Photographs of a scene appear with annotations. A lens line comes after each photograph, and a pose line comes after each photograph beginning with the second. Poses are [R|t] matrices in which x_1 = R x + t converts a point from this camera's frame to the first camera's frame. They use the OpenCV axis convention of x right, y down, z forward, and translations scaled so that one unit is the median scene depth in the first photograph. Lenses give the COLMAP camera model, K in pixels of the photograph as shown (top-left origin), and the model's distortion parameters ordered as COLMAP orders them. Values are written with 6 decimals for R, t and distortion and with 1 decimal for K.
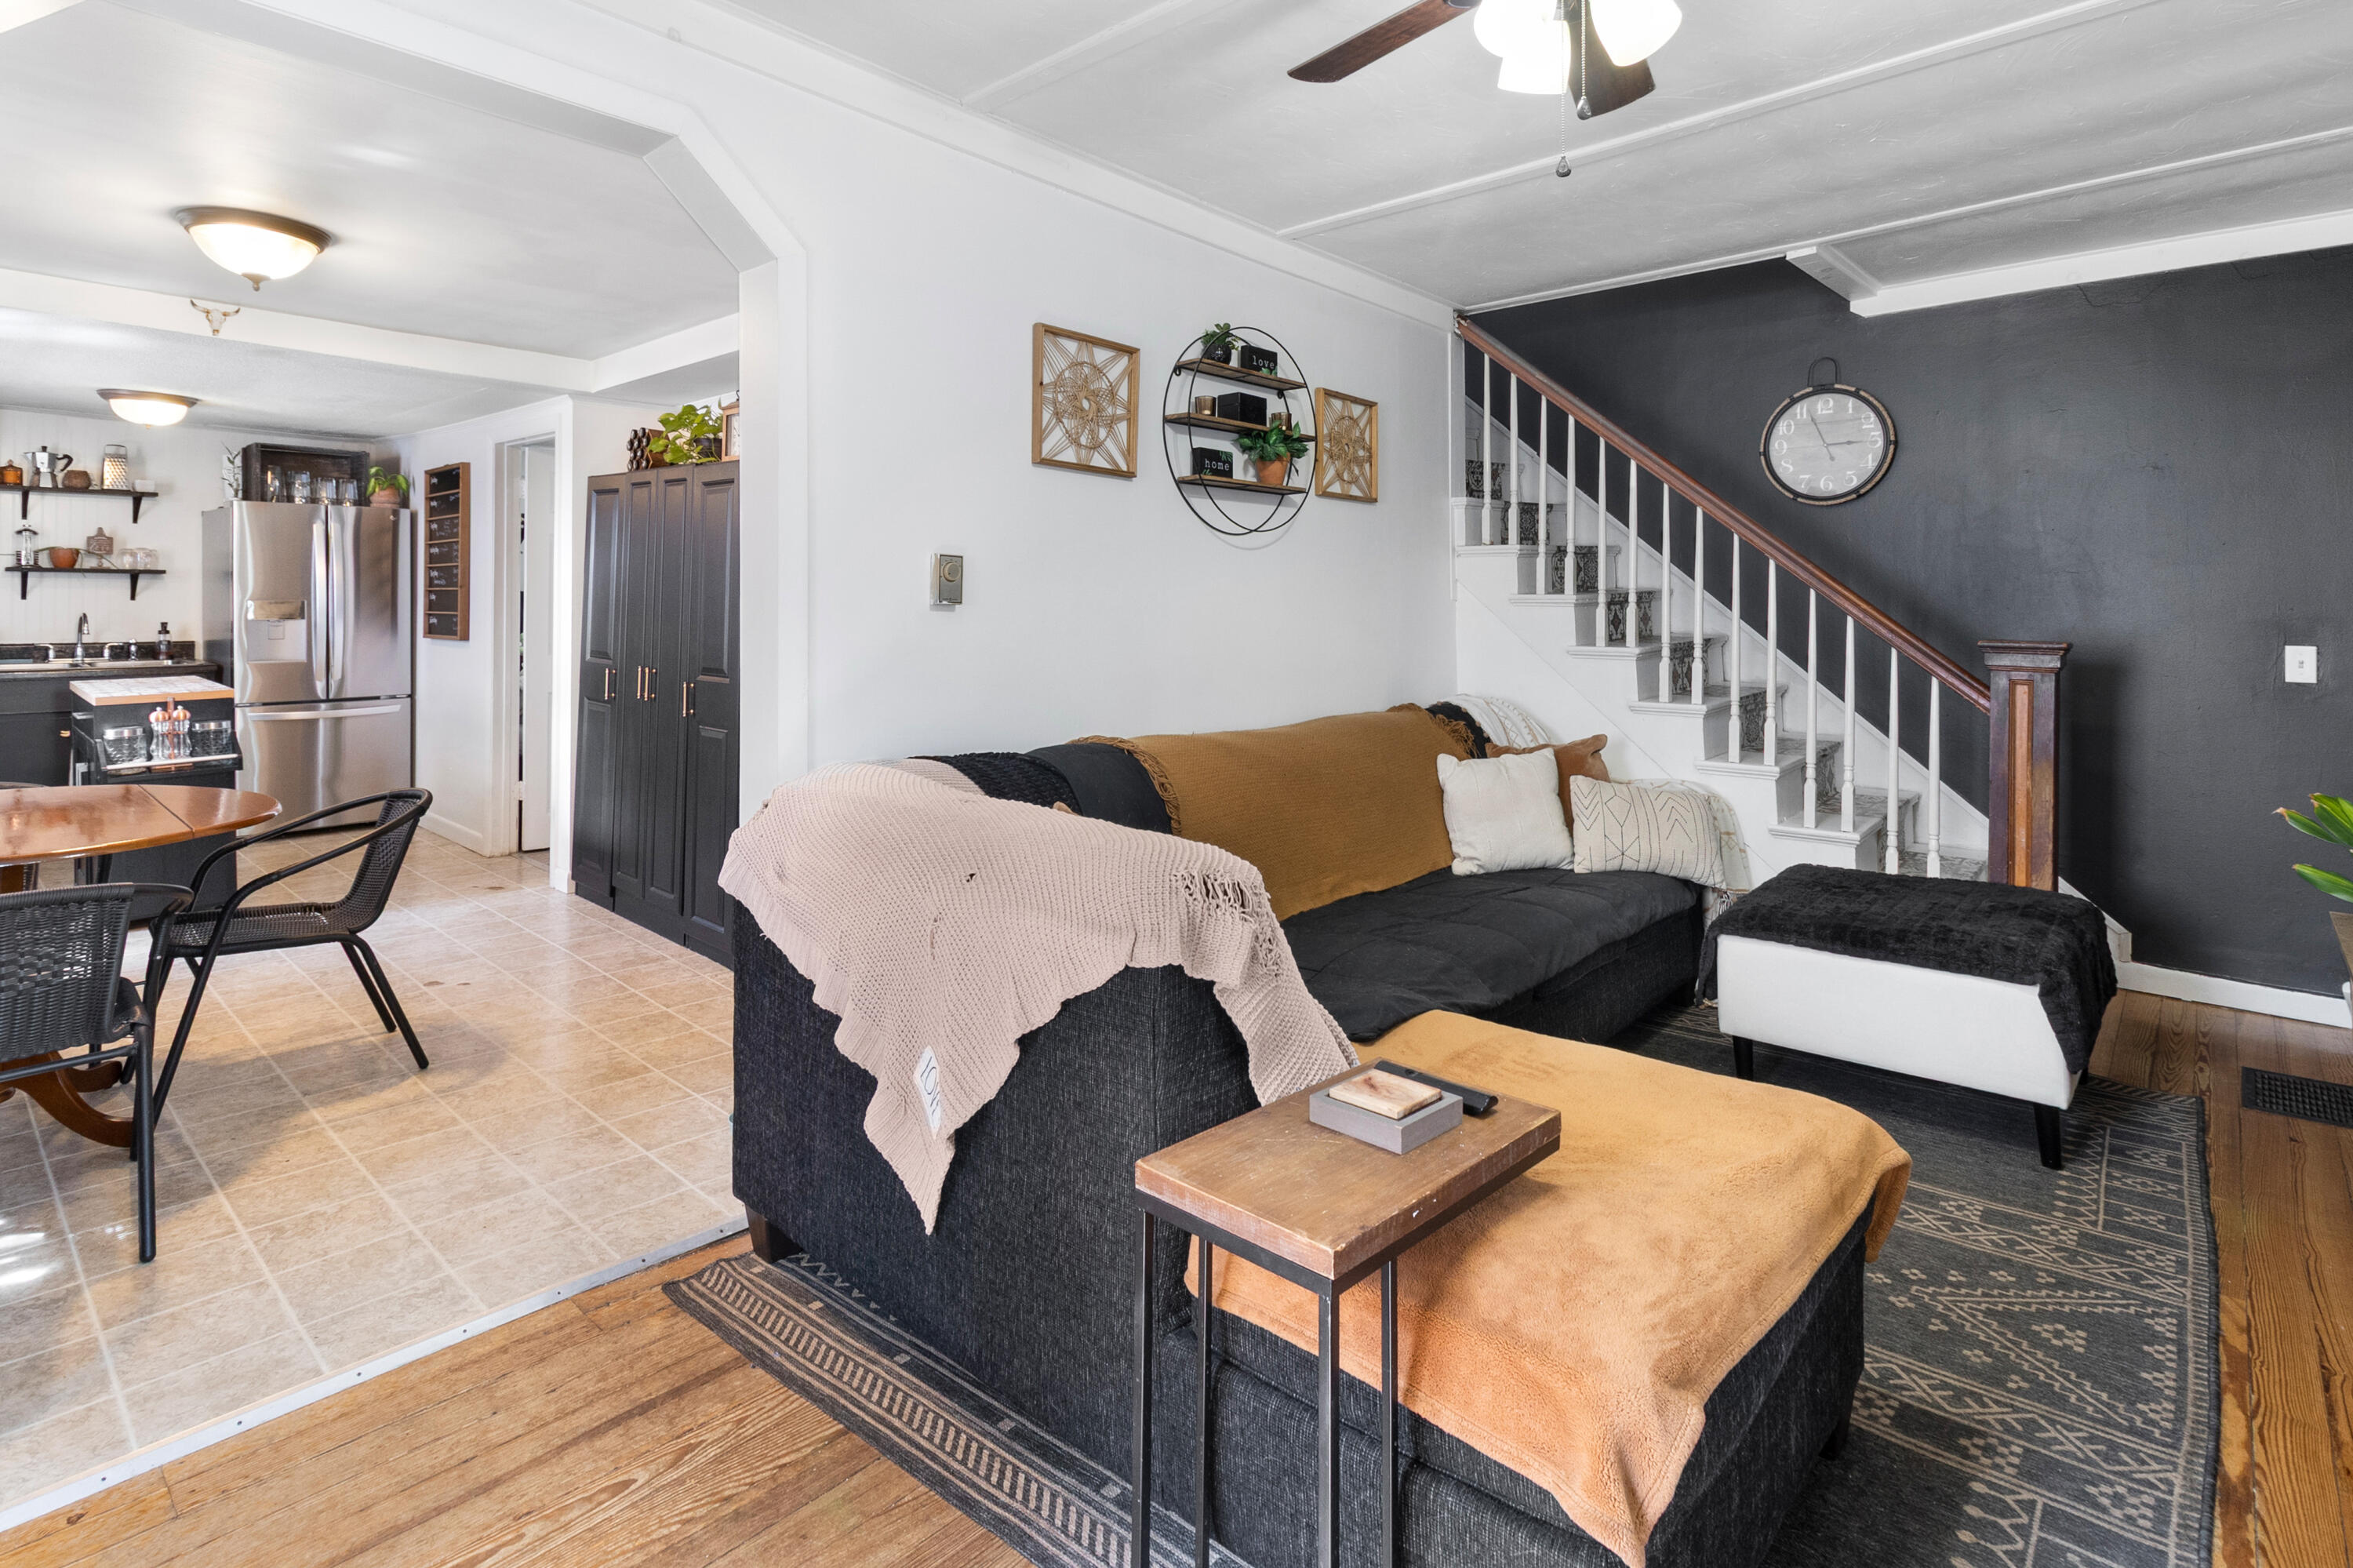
lens RADIAL K [[1147.8, 0, 1208.3], [0, 1147.8, 607.2], [0, 0, 1]] dist [0.019437, -0.010344]
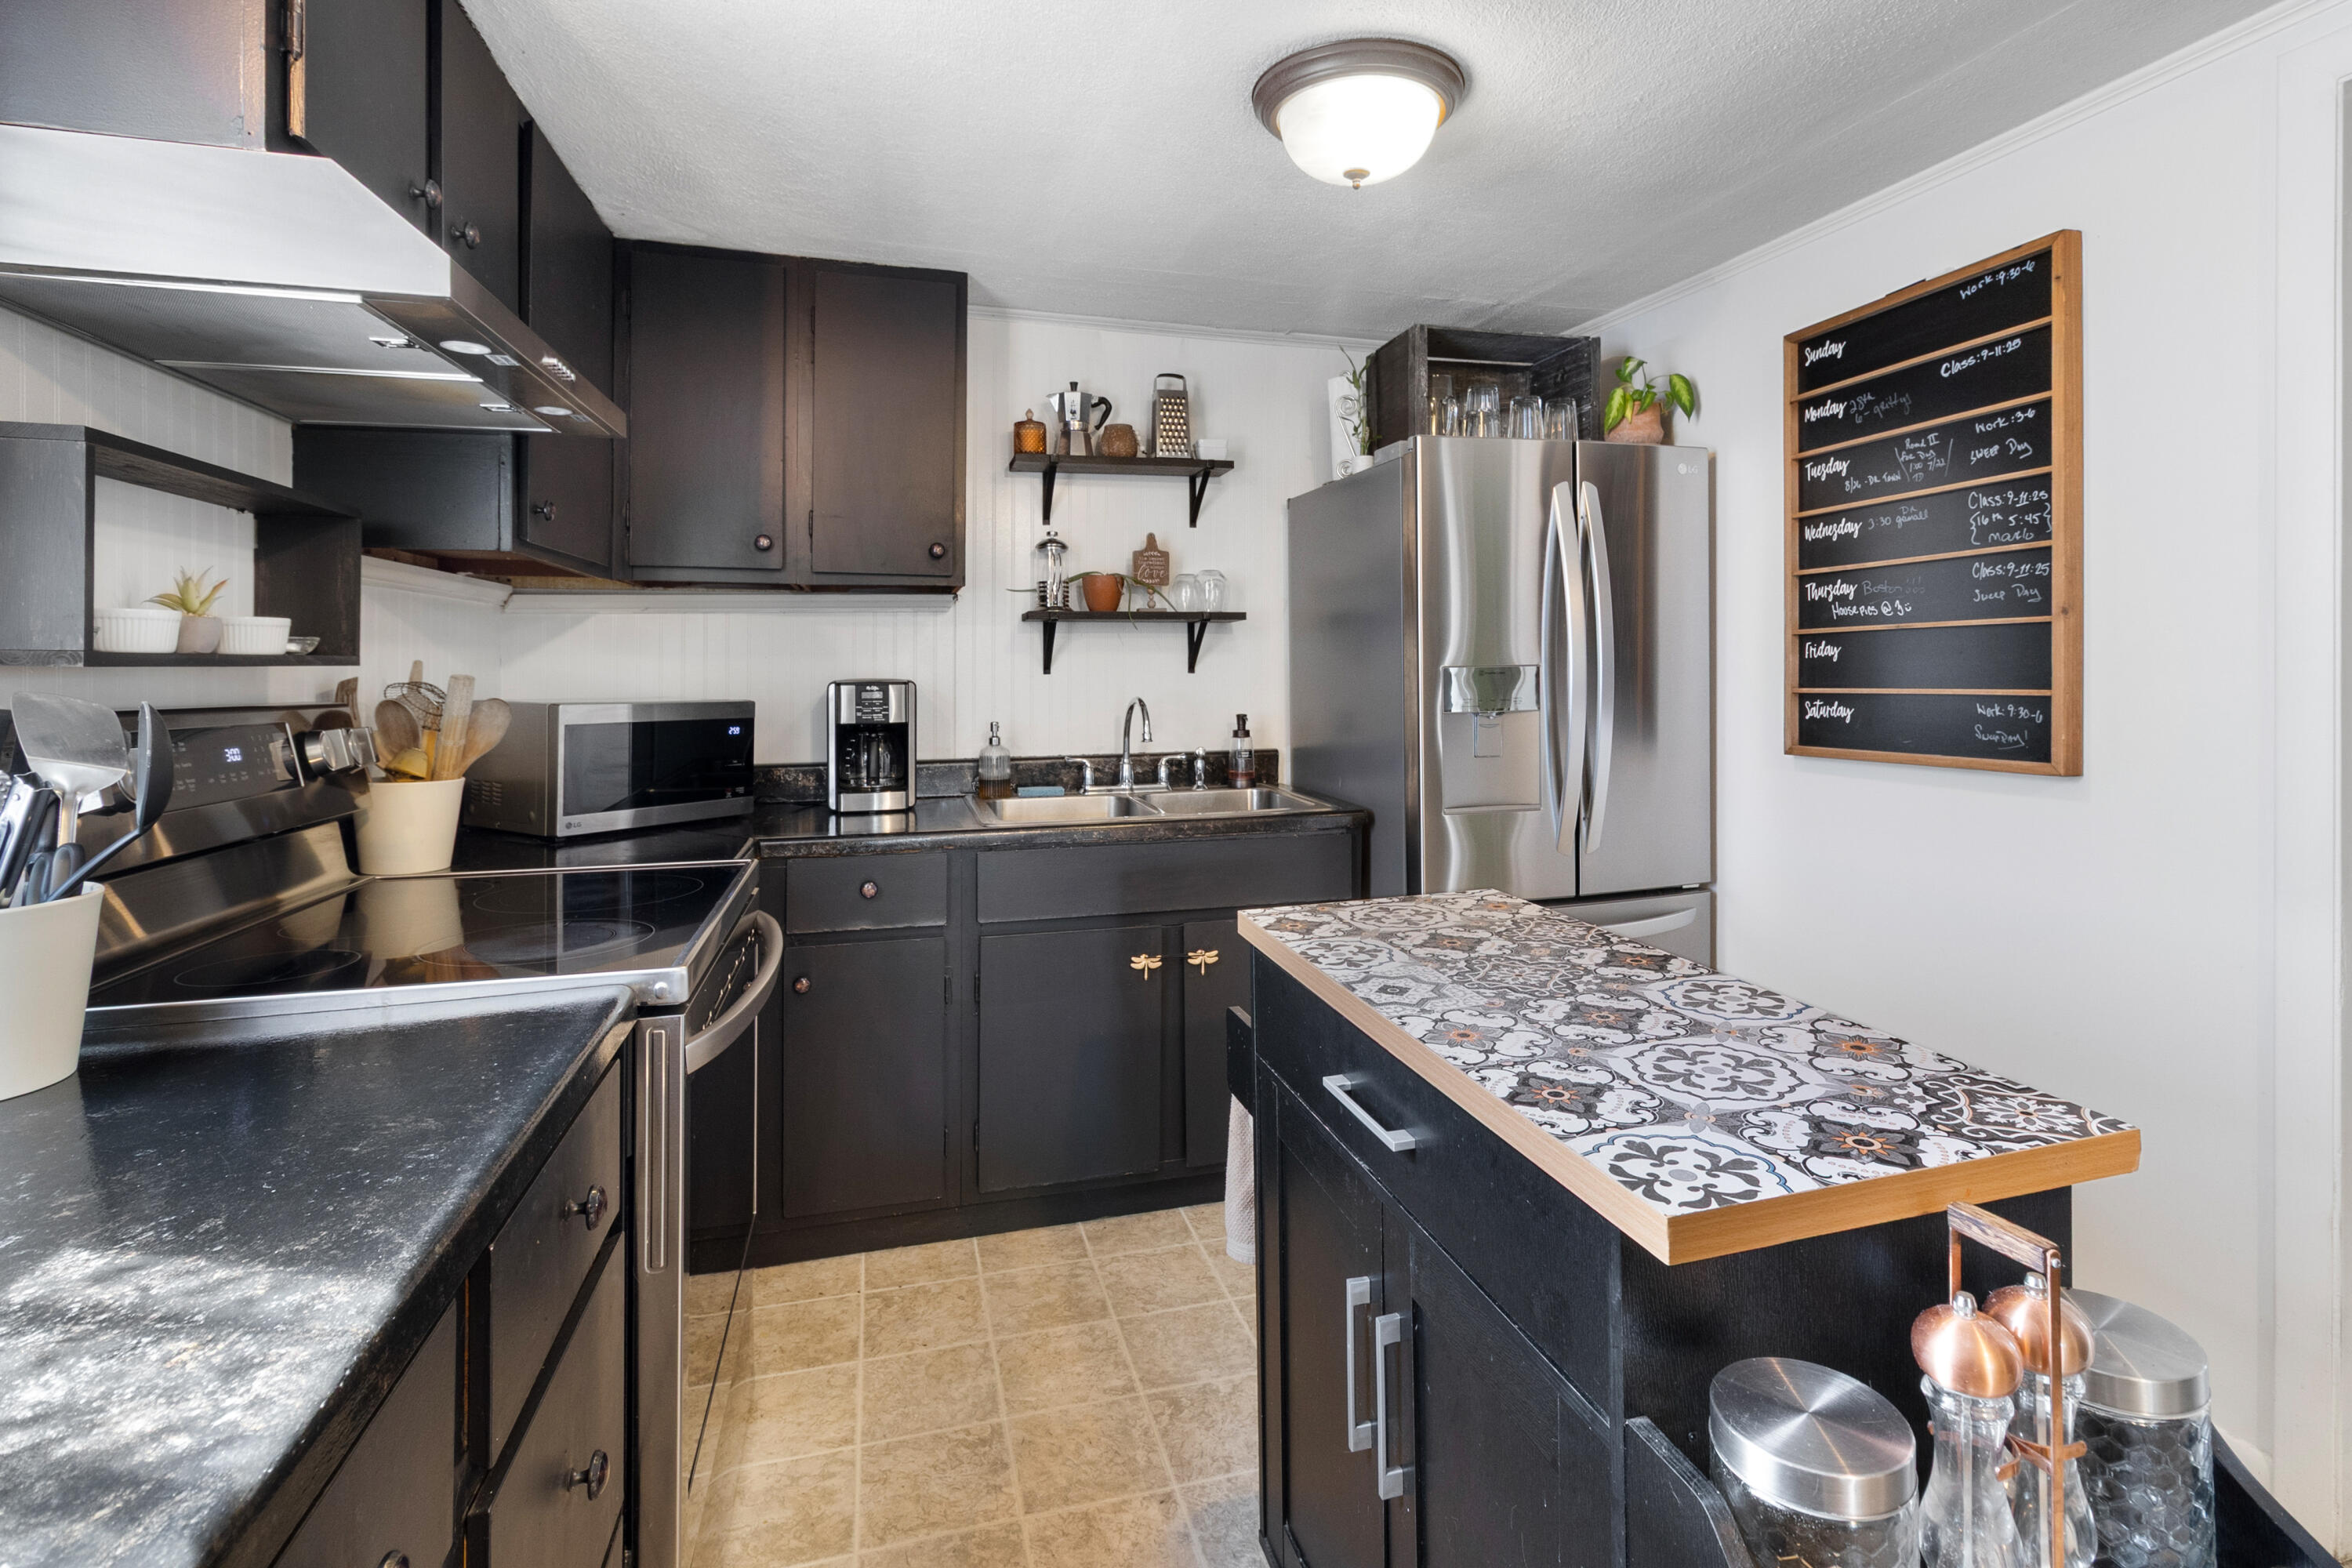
lens RADIAL K [[1127.1, 0, 1190.0], [0, 1127.1, 669.7], [0, 0, 1]] dist [-0.000848, -0.000836]
pose [[0.836558, -0.018884, -0.547553, -0.662863], [0.015641, 0.999822, -0.010585, -0.001888], [0.547655, 0.000290, 0.836704, 0.582916]]
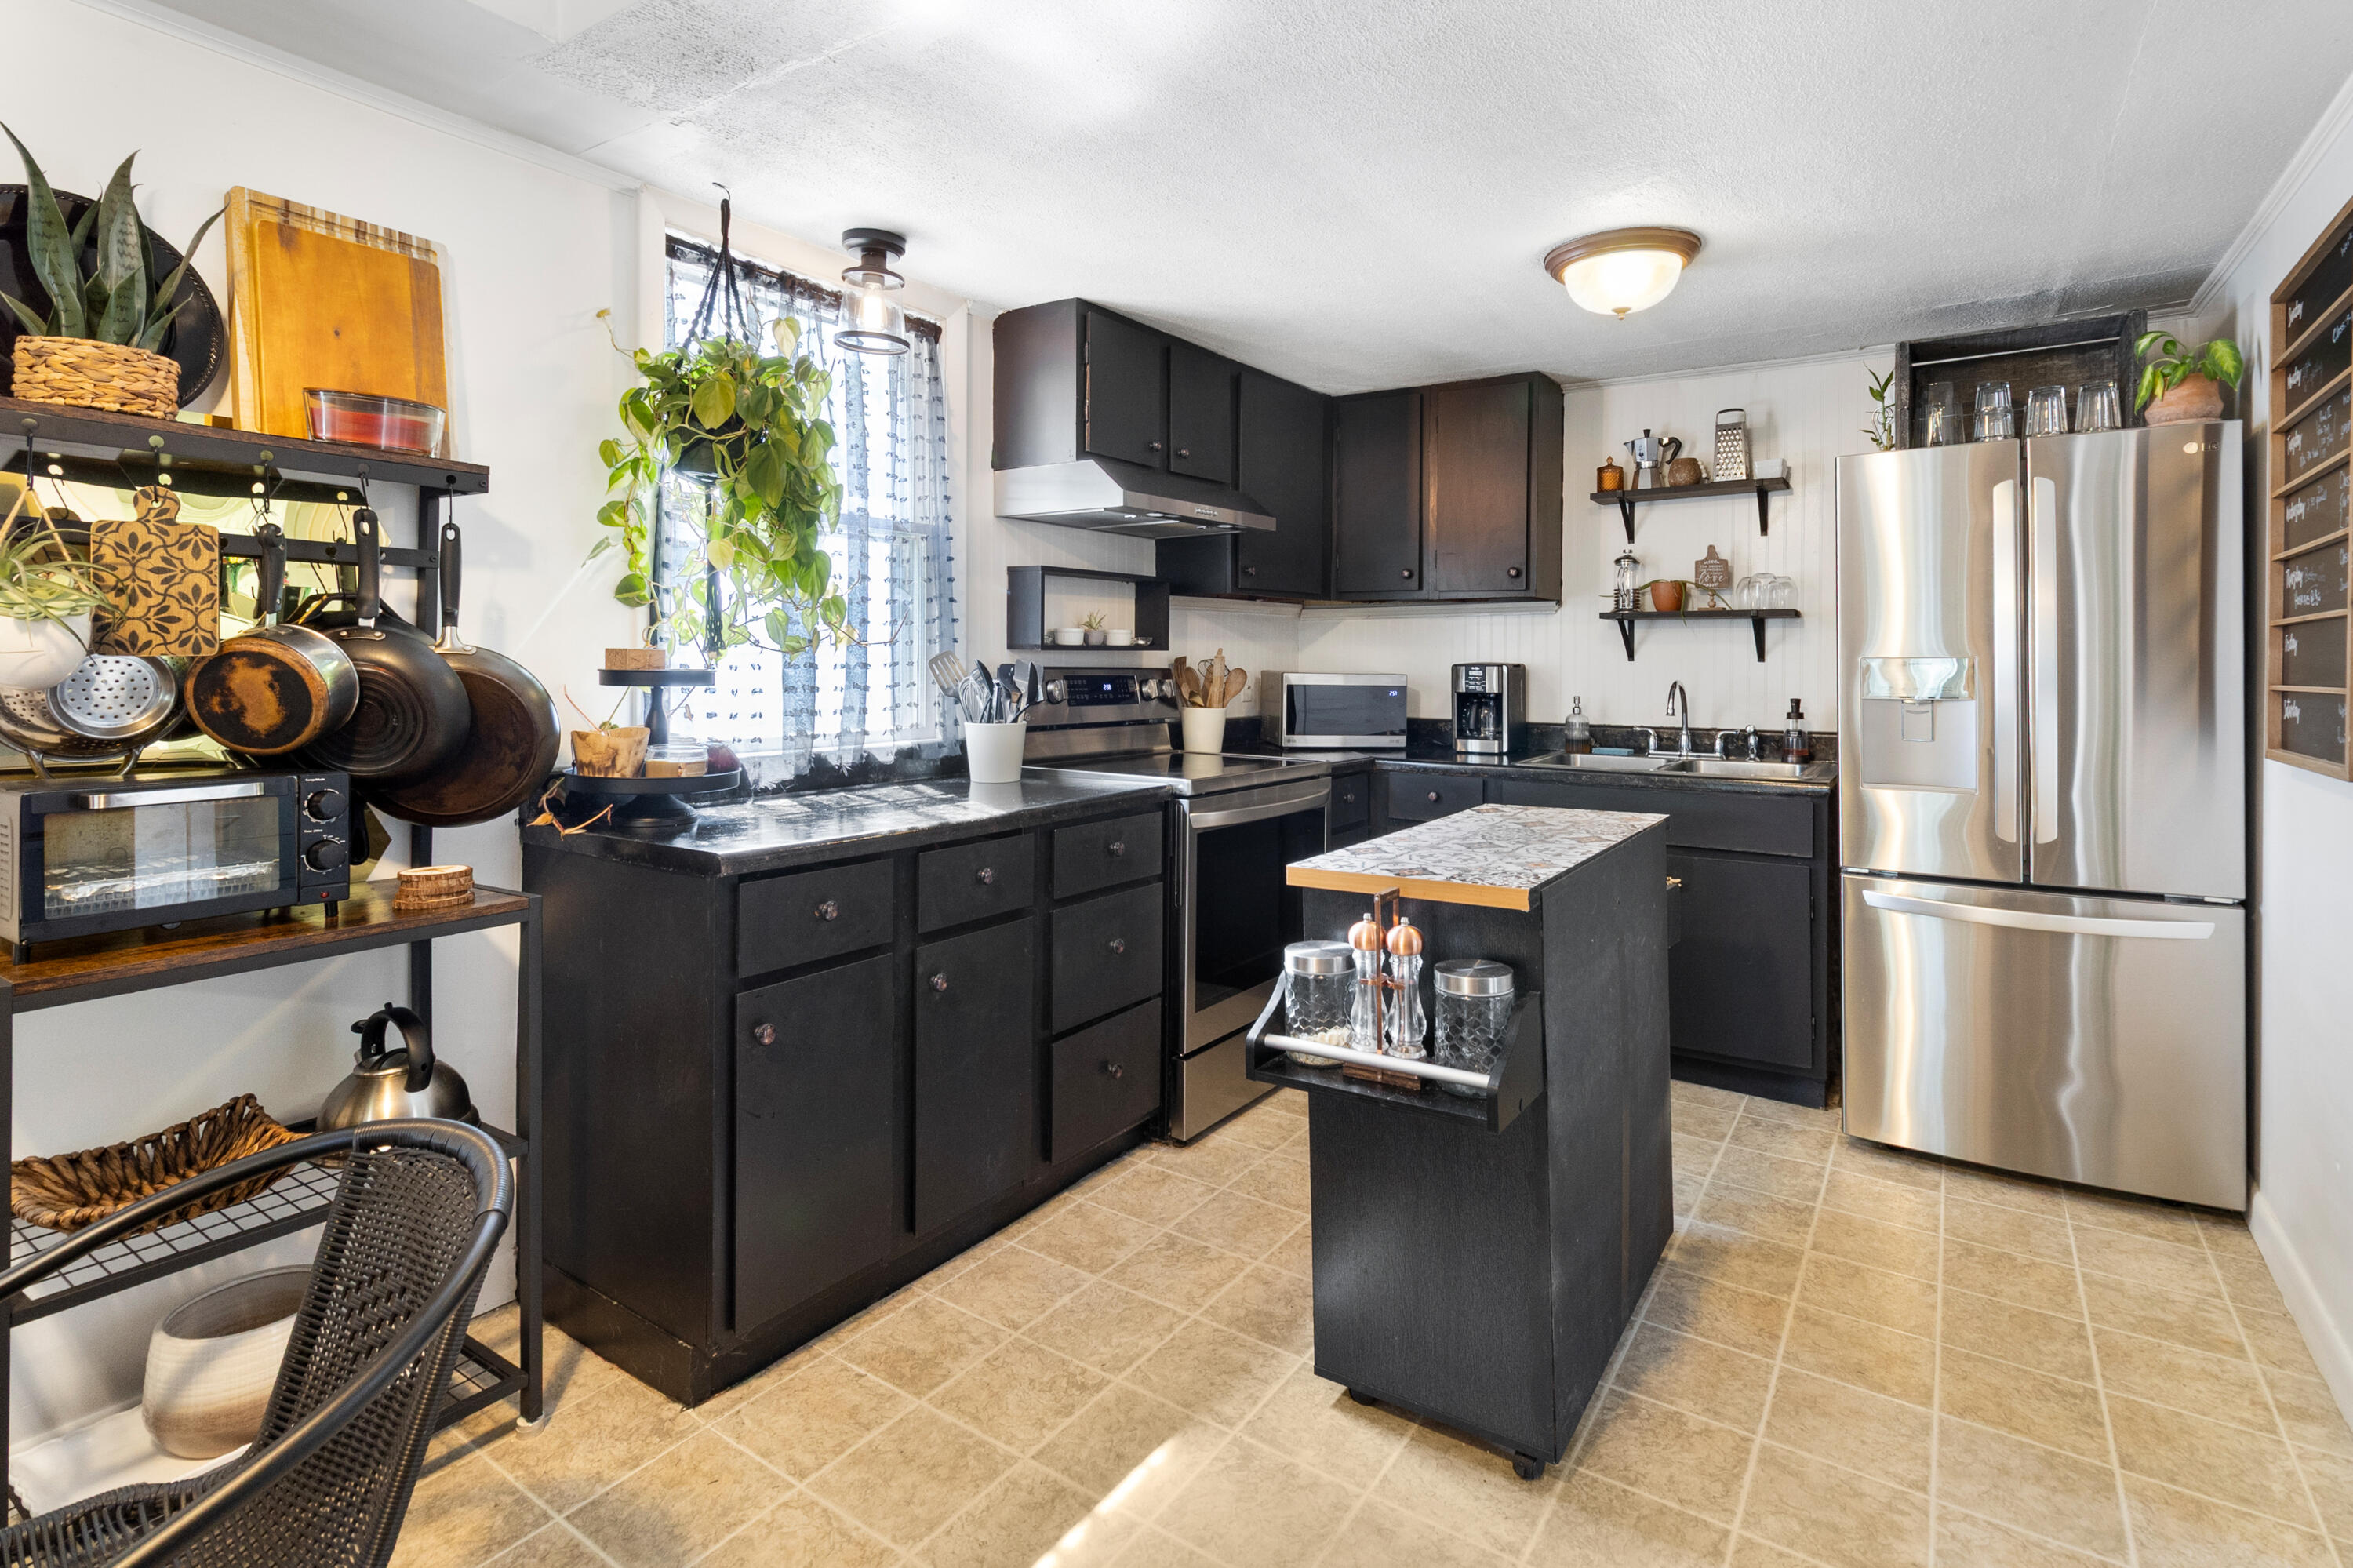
lens RADIAL K [[1127.6, 0, 1190.5], [0, 1127.6, 669.6], [0, 0, 1]] dist [-0.000848, -0.000836]
pose [[0.115204, -0.003011, -0.993337, -0.381270], [-0.009287, 0.999948, -0.004108, 0.003552], [0.993298, 0.009699, 0.115170, 0.647356]]
